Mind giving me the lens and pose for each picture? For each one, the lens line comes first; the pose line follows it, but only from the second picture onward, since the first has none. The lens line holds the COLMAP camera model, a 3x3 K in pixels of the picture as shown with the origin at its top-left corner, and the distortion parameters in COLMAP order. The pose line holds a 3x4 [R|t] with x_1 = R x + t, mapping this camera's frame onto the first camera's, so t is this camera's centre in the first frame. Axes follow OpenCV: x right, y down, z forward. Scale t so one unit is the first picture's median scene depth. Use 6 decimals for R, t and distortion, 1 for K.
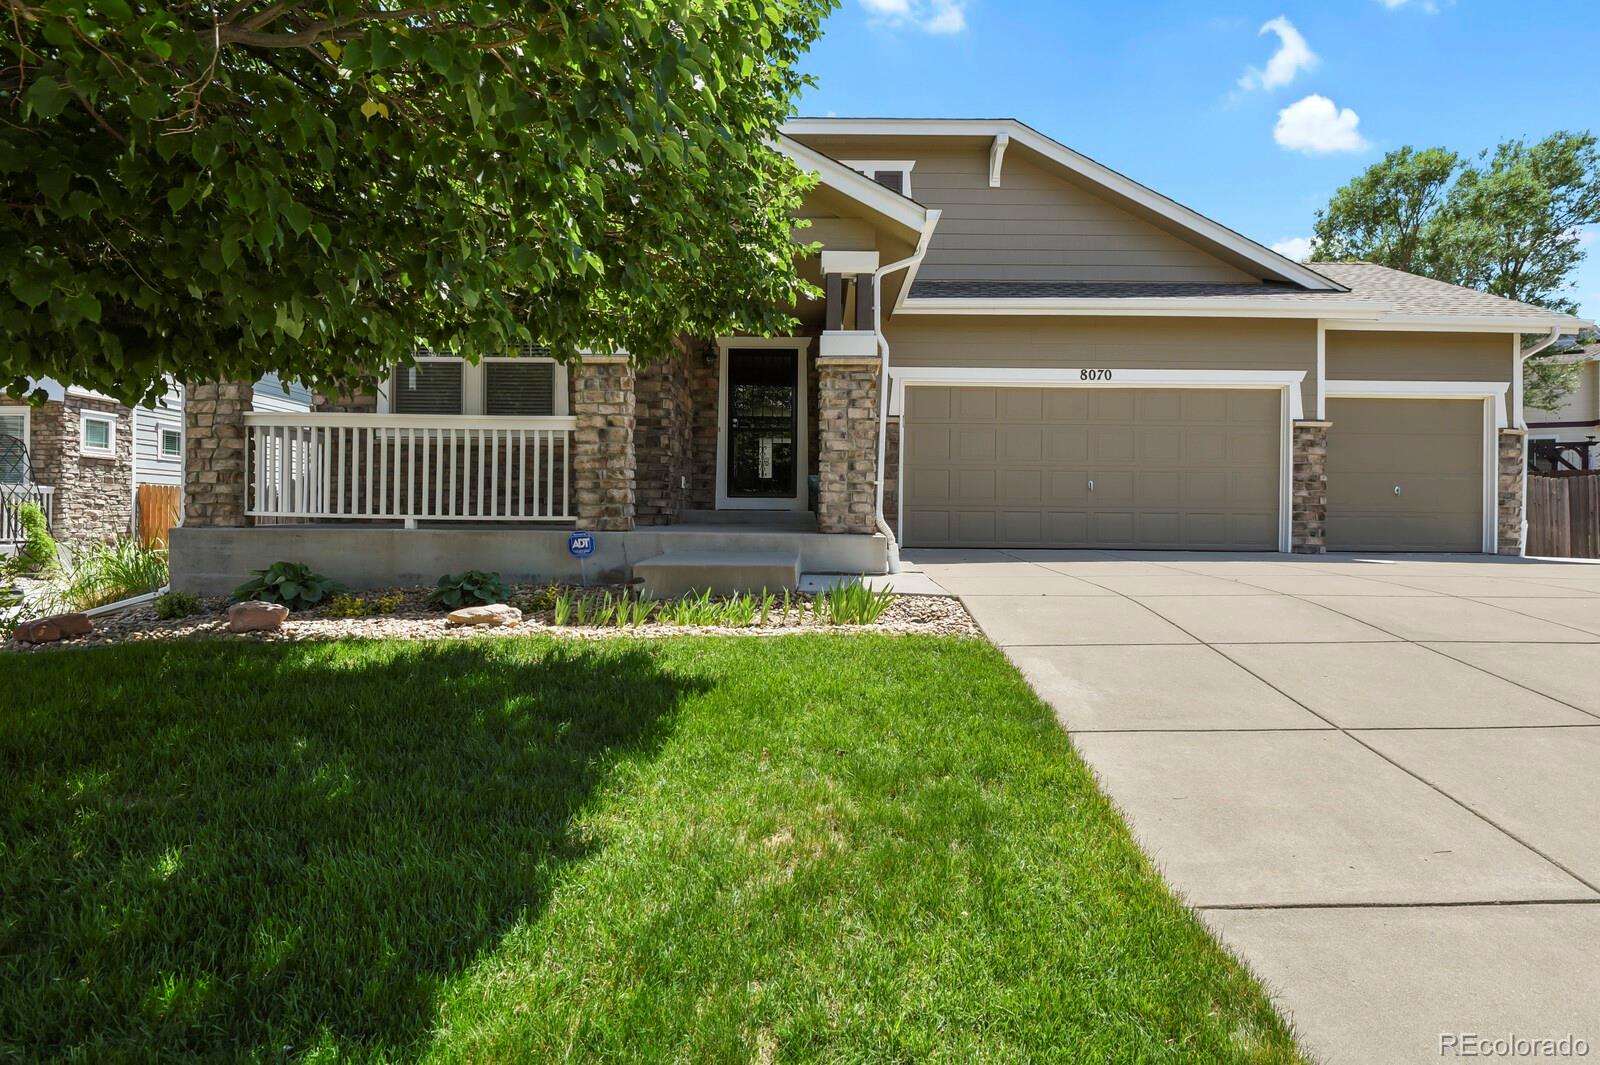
lens RADIAL K [[778.7, 0, 800.0], [0, 778.7, 532.5], [0, 0, 1]] dist [-0.002771, -0.000918]
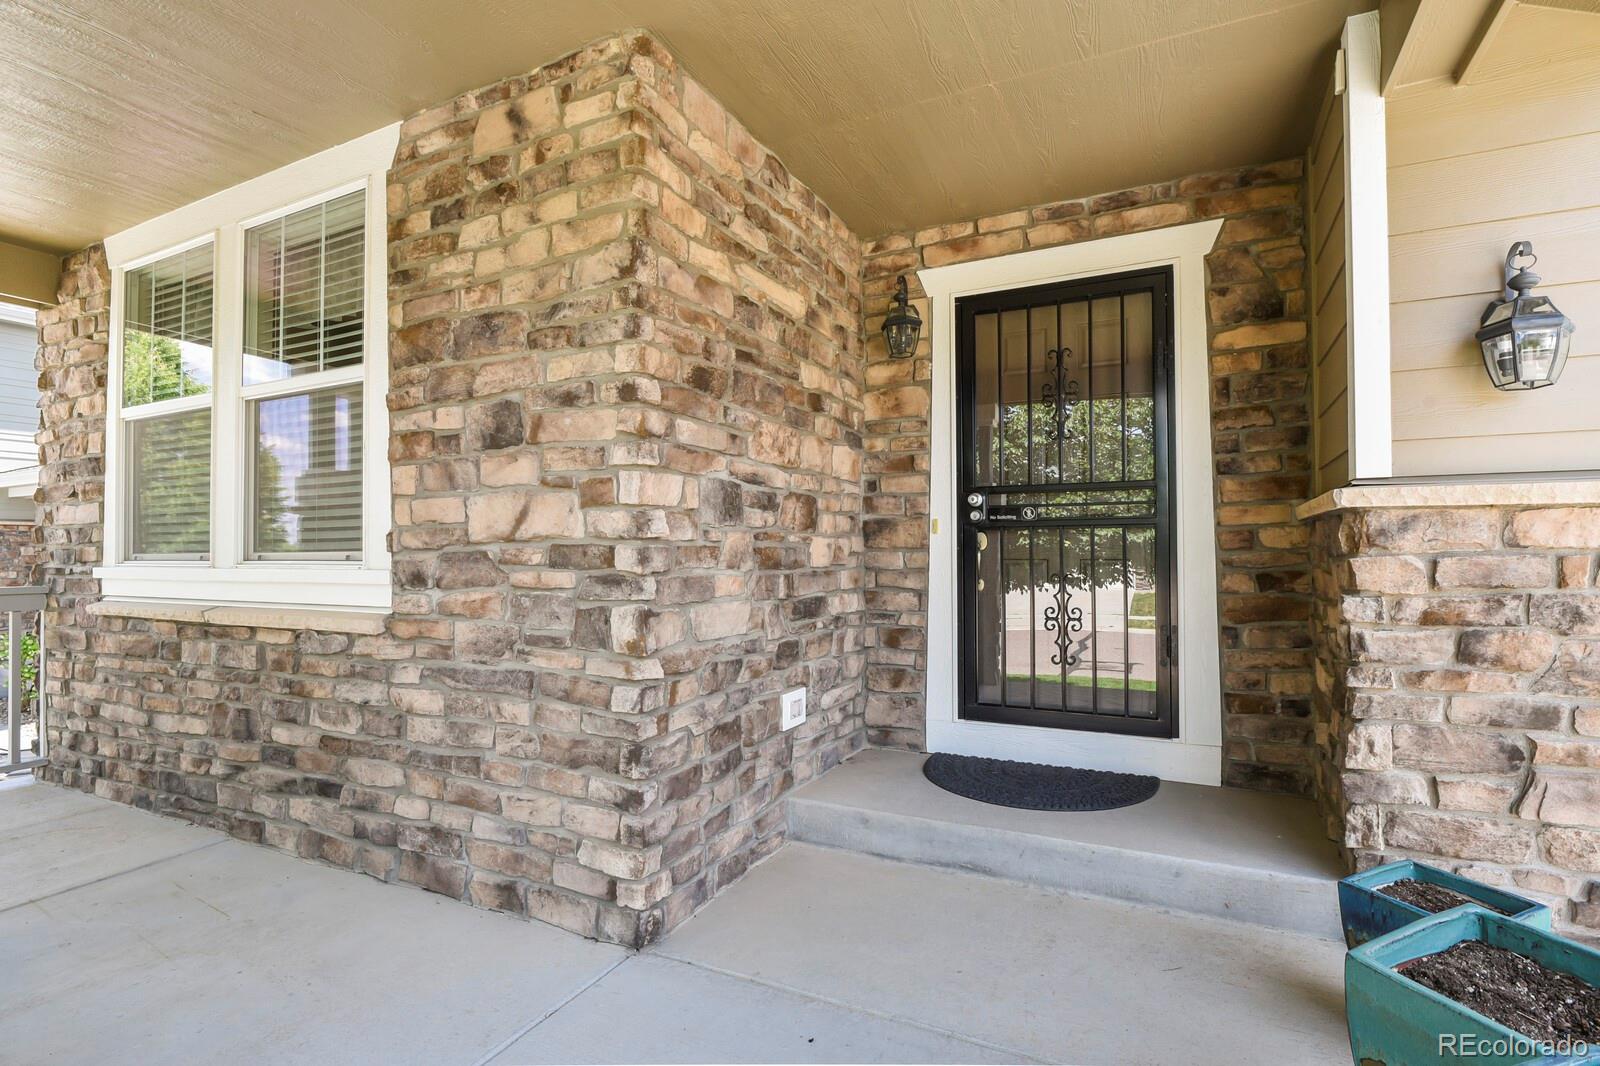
lens RADIAL K [[778.7, 0, 800.0], [0, 778.7, 533.0], [0, 0, 1]] dist [-0.002771, -0.000918]
pose [[0.902157, -0.020785, -0.430908, -0.005388], [0.003152, 0.999130, -0.041593, -0.115224], [0.431397, 0.036165, 0.901437, 0.654407]]
